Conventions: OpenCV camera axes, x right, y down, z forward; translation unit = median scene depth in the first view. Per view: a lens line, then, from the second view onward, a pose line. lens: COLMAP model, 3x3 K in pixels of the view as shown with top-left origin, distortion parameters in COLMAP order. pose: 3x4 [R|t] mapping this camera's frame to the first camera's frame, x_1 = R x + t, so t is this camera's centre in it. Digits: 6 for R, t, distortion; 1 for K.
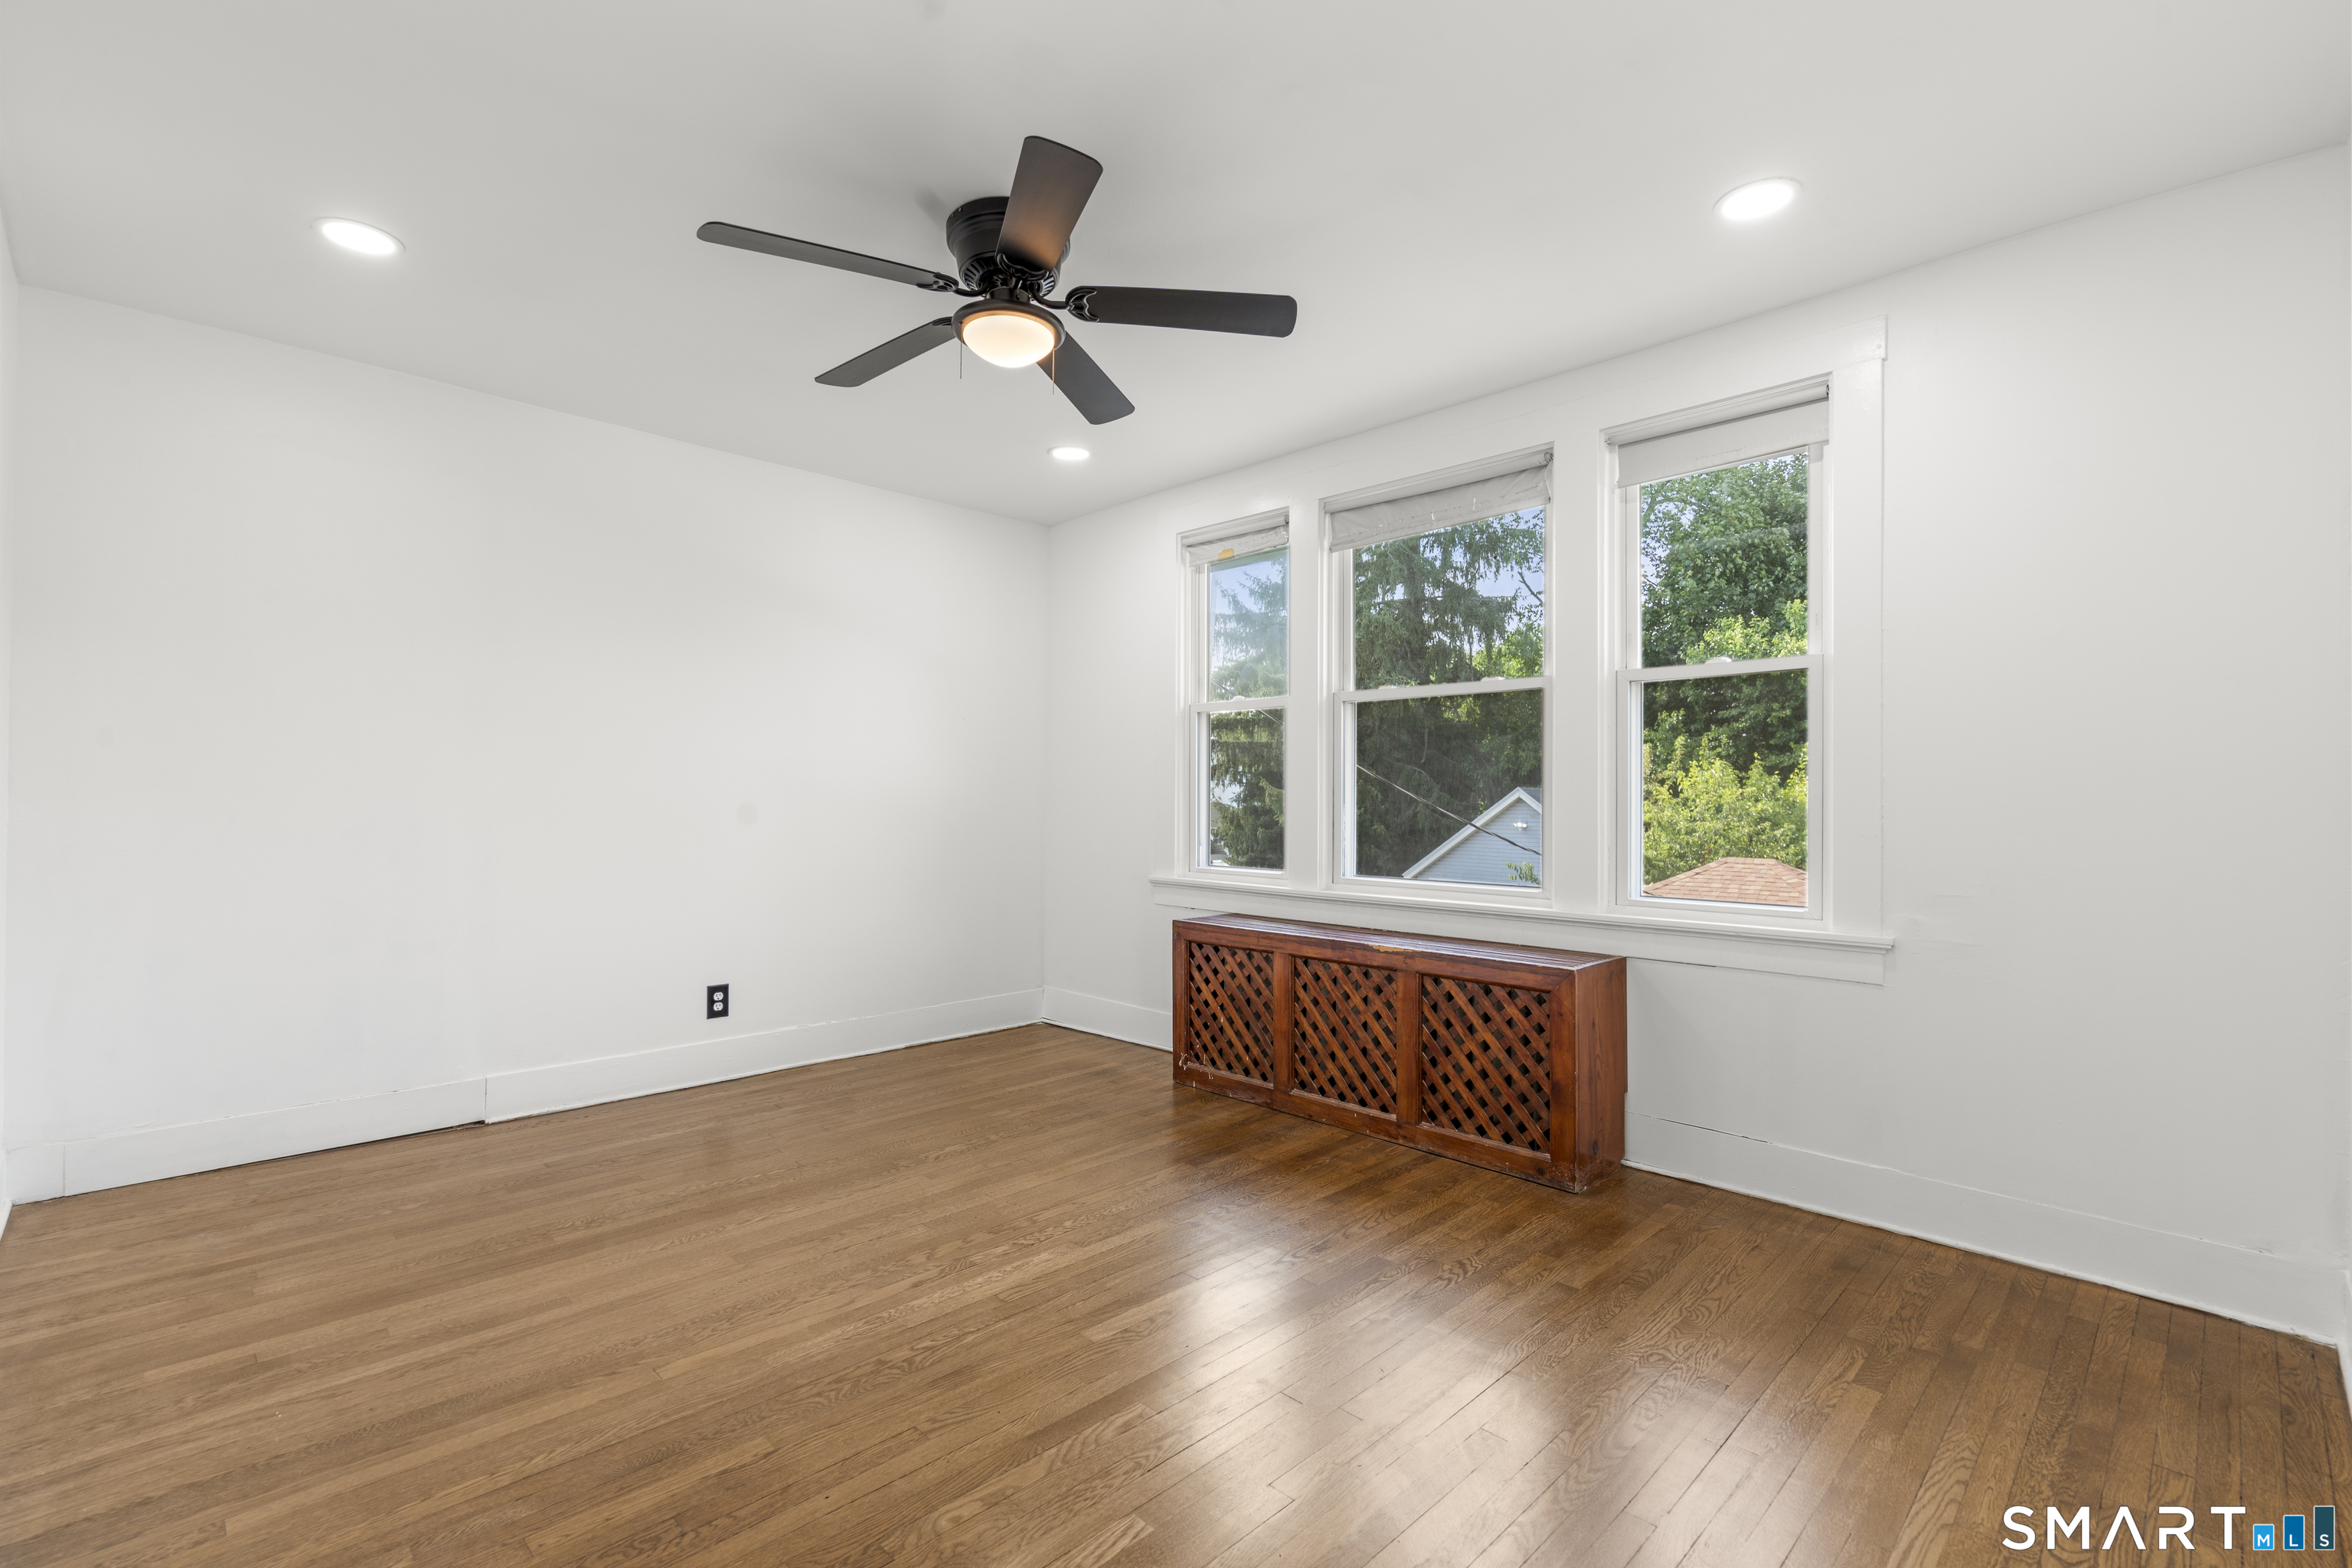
lens RADIAL K [[1055.9, 0, 1178.8], [0, 1055.9, 793.0], [0, 0, 1]] dist [-0.006436, 0.001135]
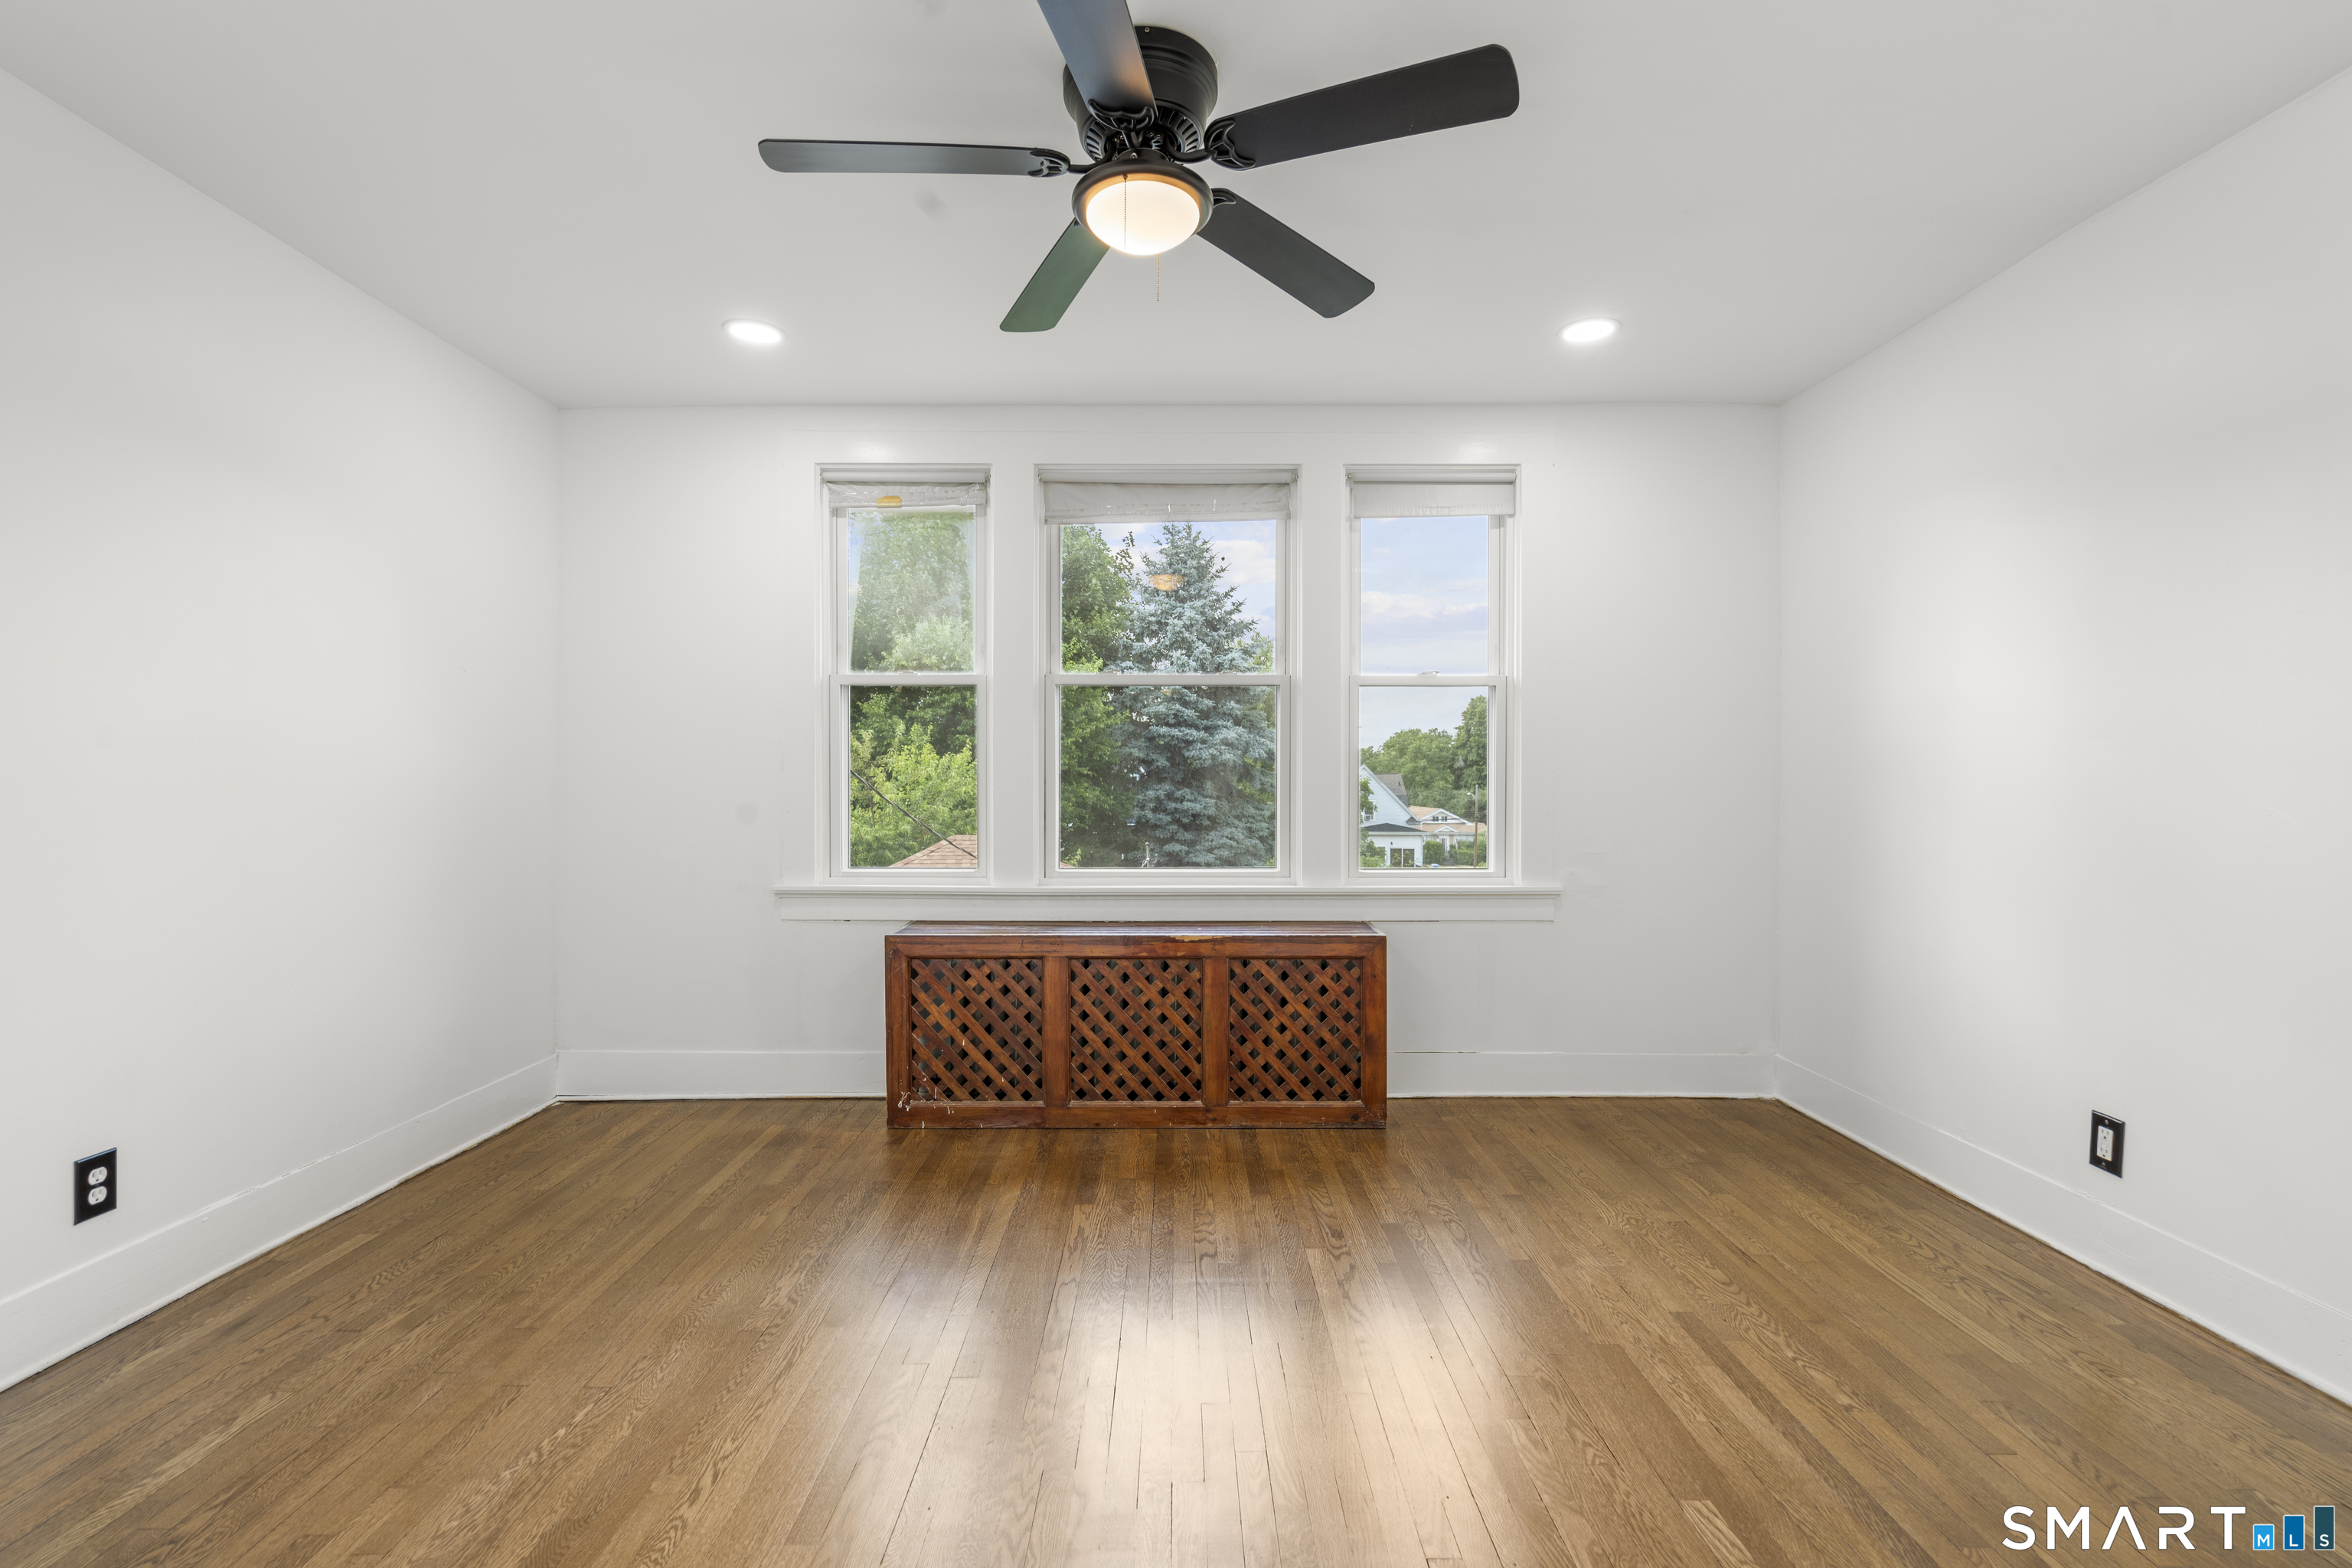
lens RADIAL K [[1055.9, 0, 1178.8], [0, 1055.9, 793.0], [0, 0, 1]] dist [-0.006436, 0.001135]
pose [[0.700317, -0.013792, 0.713699, -0.530212], [0.001628, 0.999842, 0.017723, -0.007330], [-0.713830, -0.011250, 0.700228, 0.311903]]
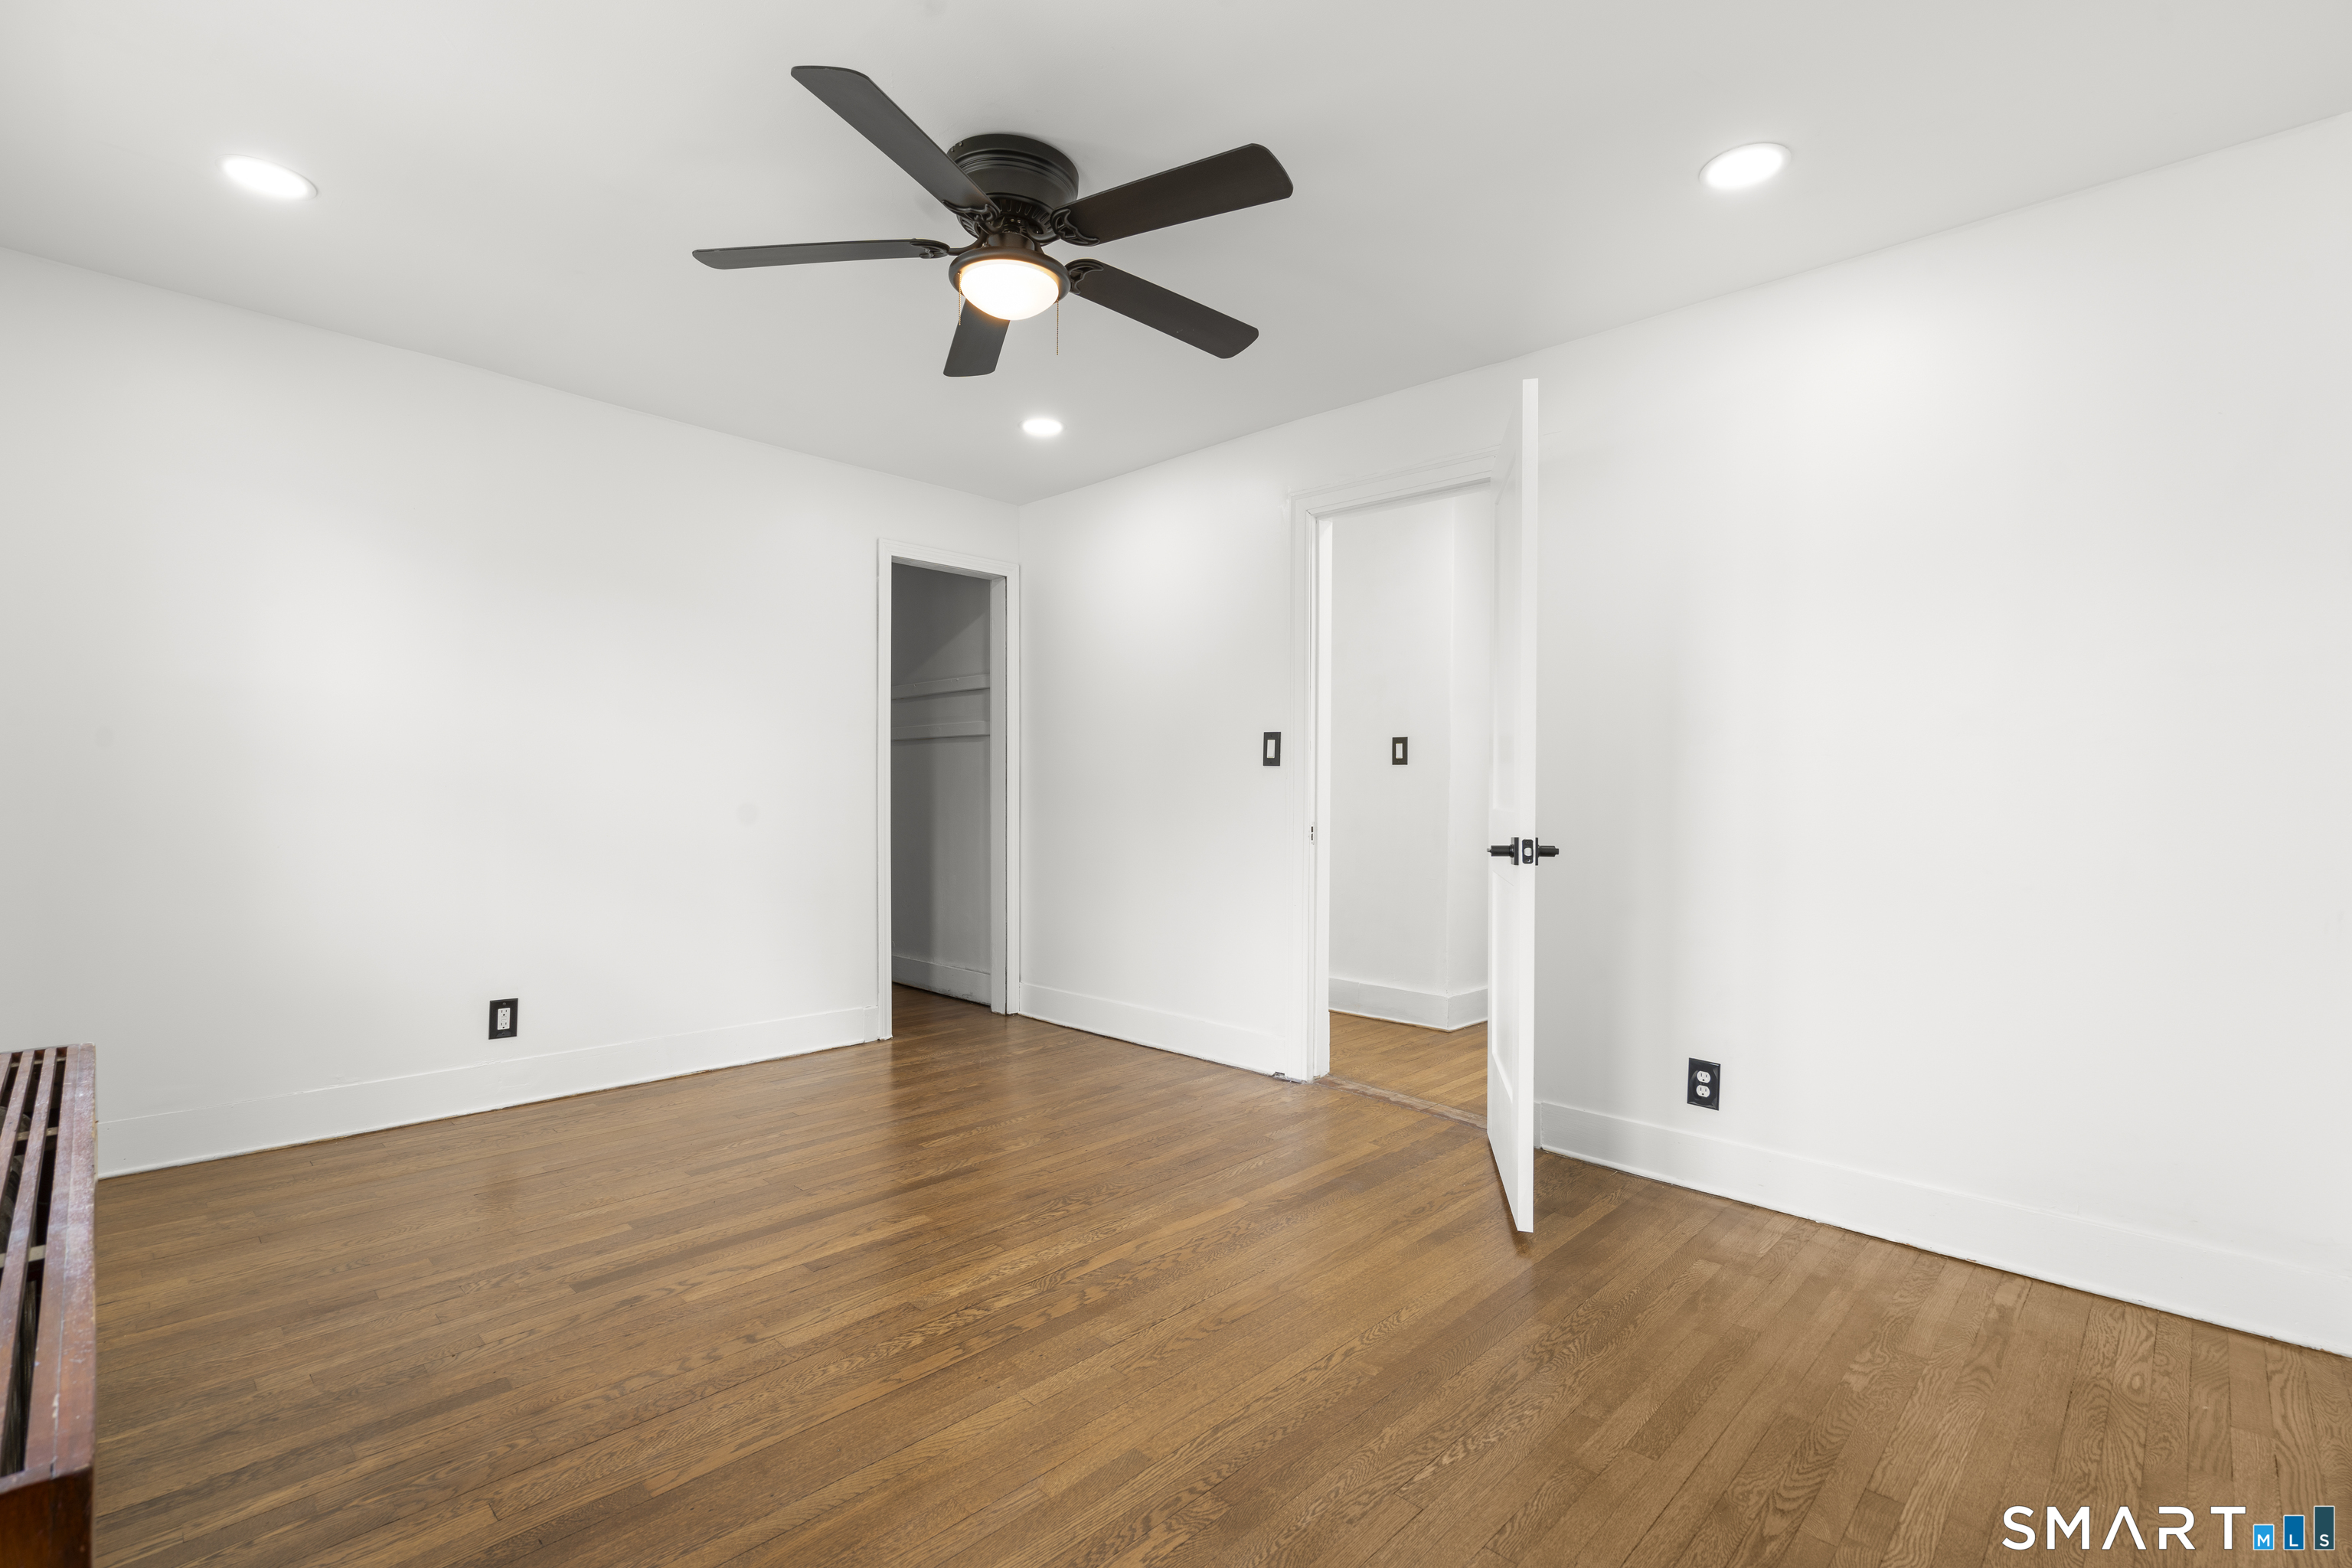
lens RADIAL K [[1055.9, 0, 1178.8], [0, 1055.9, 793.0], [0, 0, 1]] dist [-0.006436, 0.001135]
pose [[-0.999553, -0.016680, -0.024806, -0.218545], [-0.016735, 0.999858, 0.002041, 0.007290], [0.024768, 0.002455, -0.999690, 1.437296]]
